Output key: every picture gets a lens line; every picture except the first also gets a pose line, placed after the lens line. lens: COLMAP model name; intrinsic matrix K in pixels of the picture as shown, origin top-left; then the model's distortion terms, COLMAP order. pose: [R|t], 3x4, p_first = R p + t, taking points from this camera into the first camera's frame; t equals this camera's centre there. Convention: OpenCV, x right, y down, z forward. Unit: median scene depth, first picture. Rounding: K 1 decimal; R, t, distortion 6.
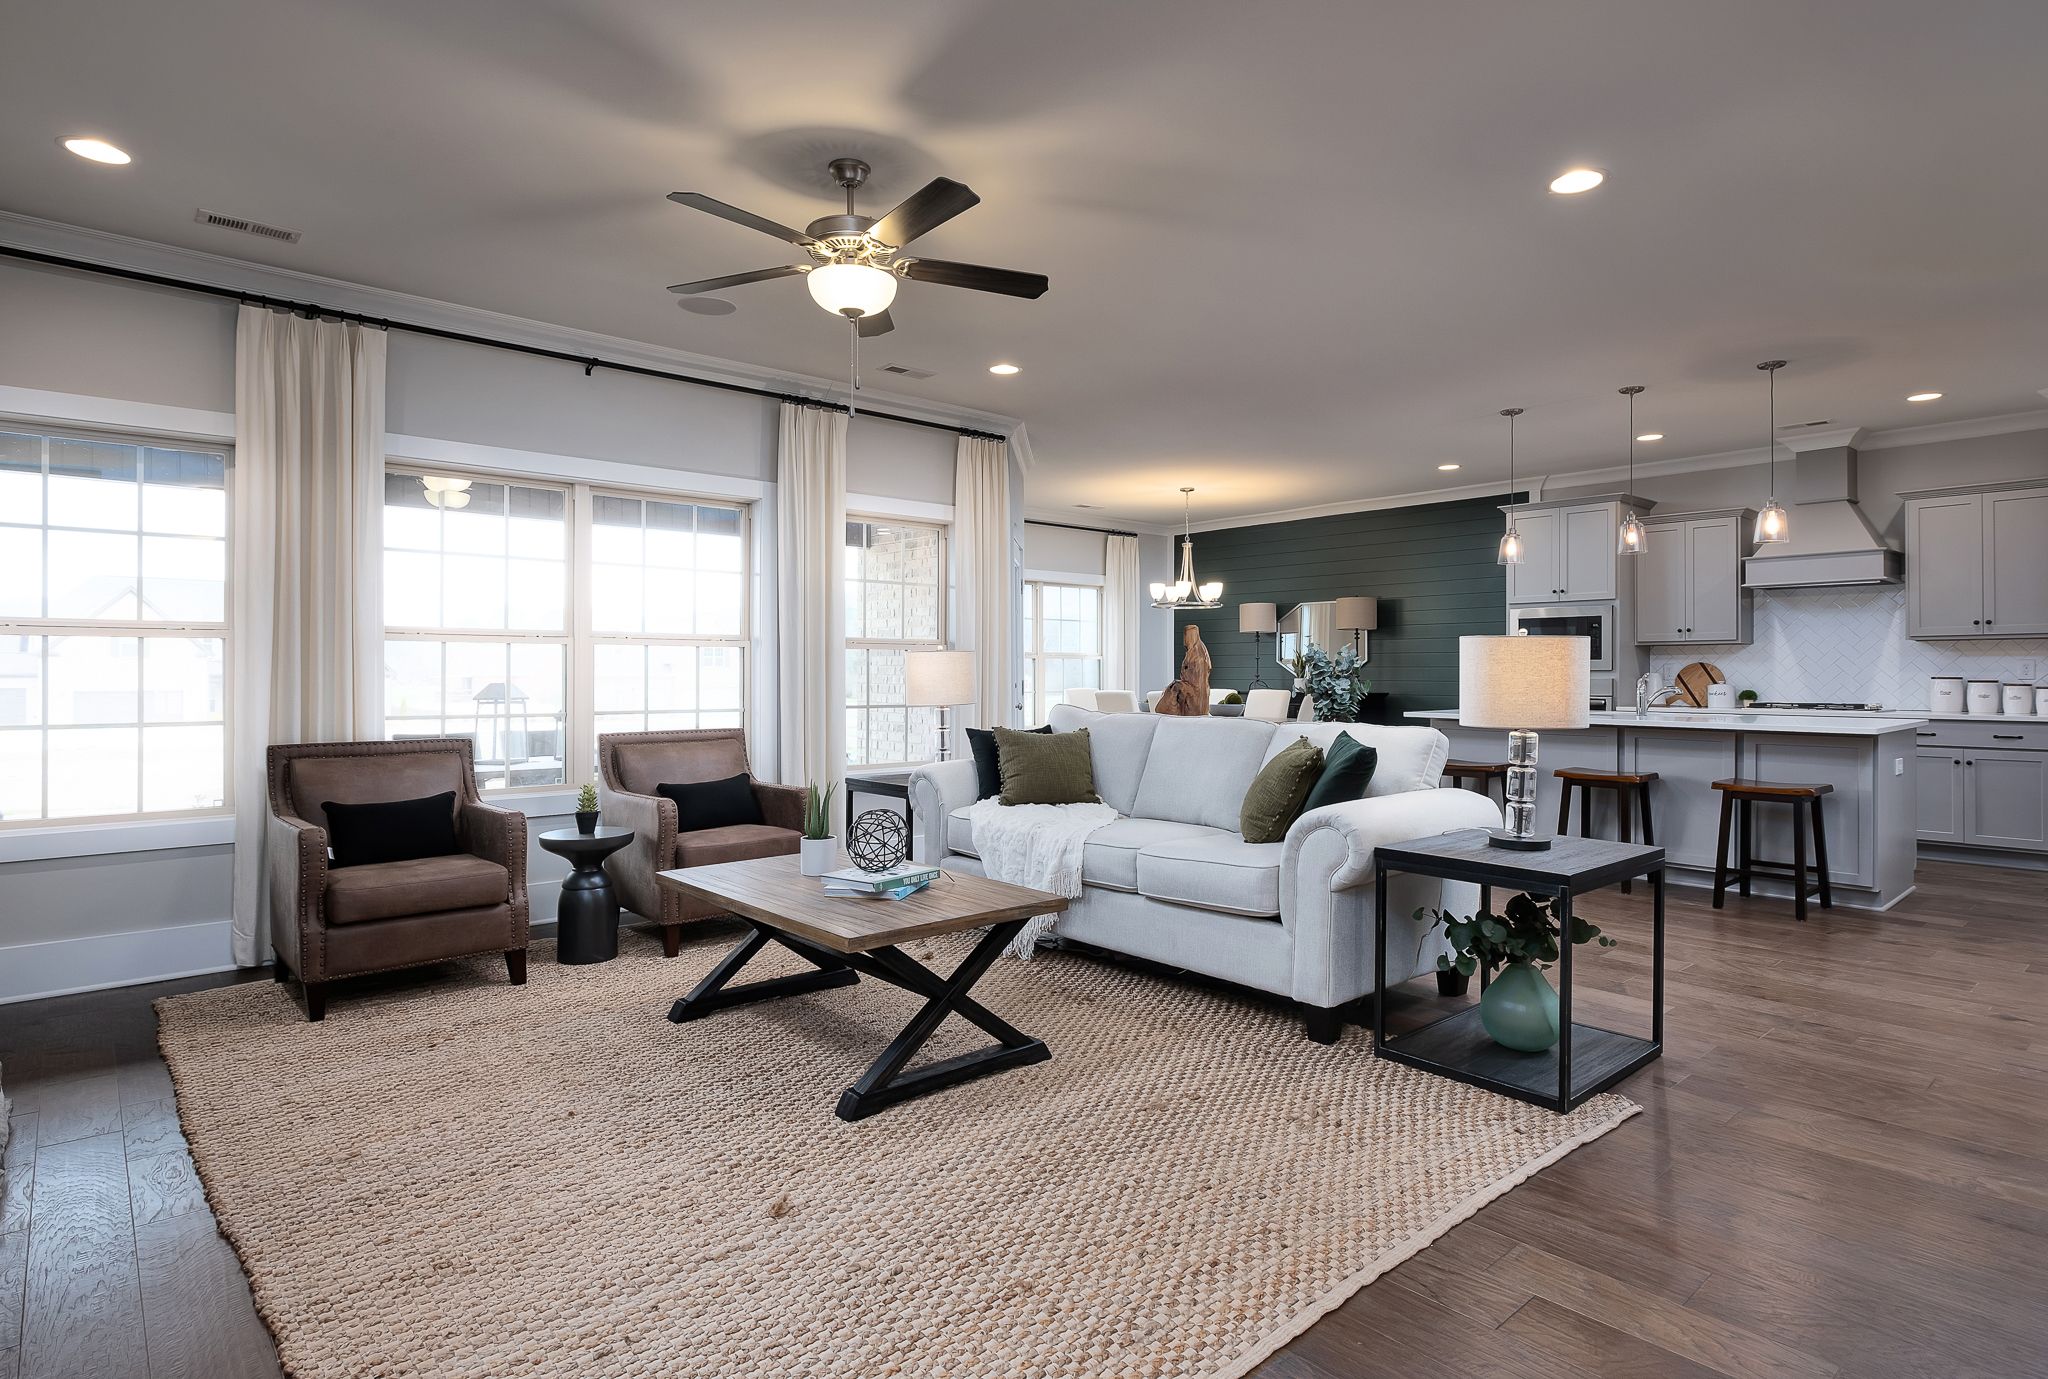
lens RADIAL K [[1075.4, 0, 1034.4], [0, 1075.4, 684.0], [0, 0, 1]] dist [-0.004050, -0.004612]
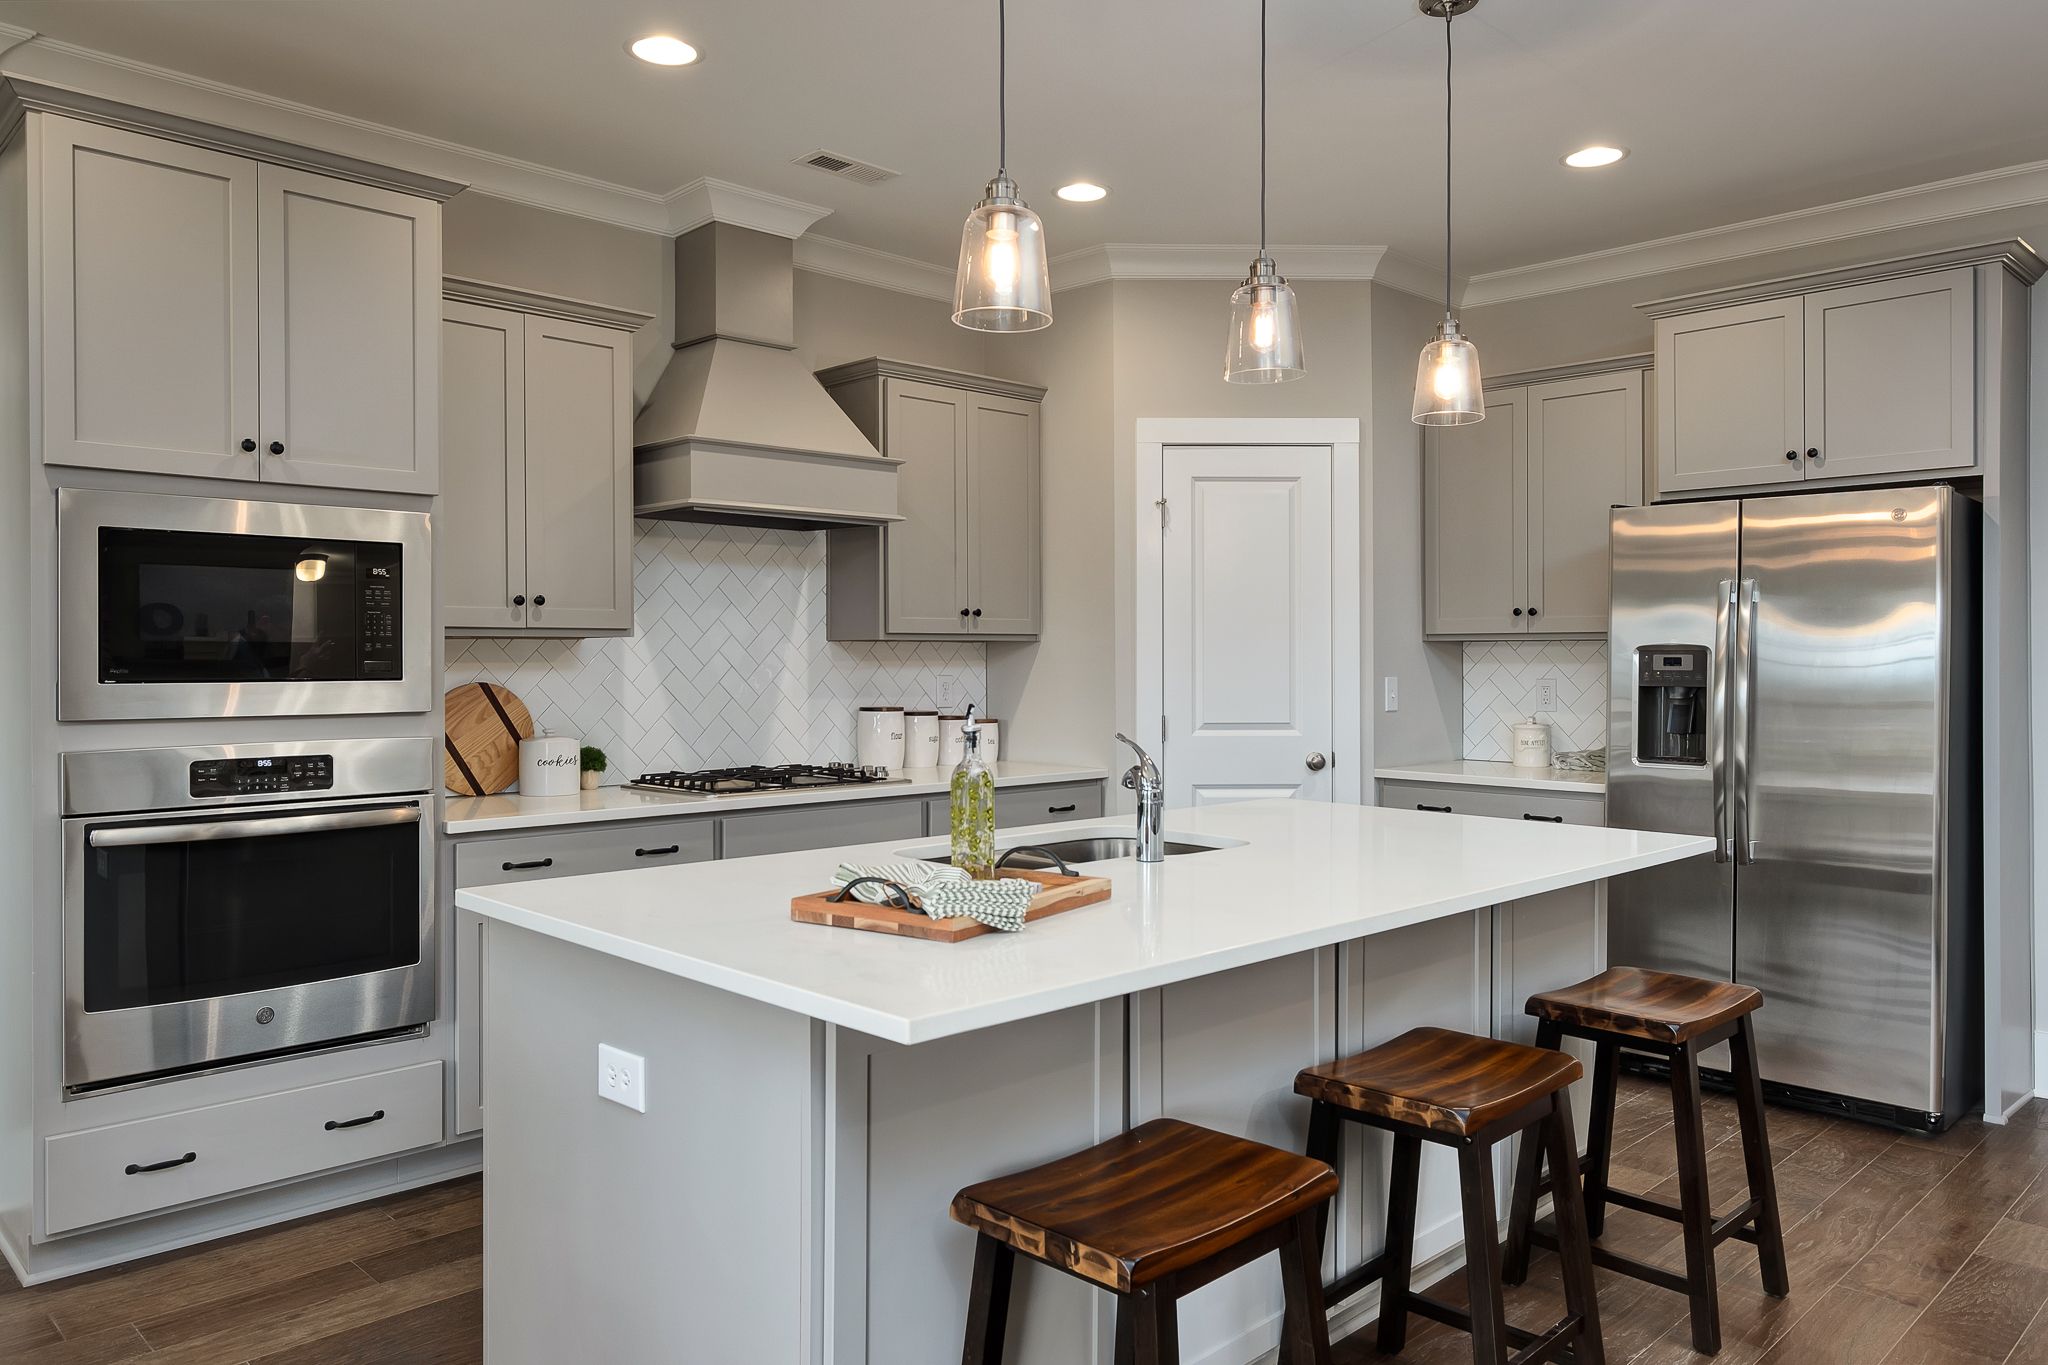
lens RADIAL K [[1439.0, 0, 1028.0], [0, 1439.0, 671.2], [0, 0, 1]] dist [0.006743, 0.000027]
pose [[-0.061299, -0.011354, 0.998055, 0.083310], [0.009195, 0.999886, 0.011940, -0.028485], [-0.998077, 0.009909, -0.061188, 0.828022]]
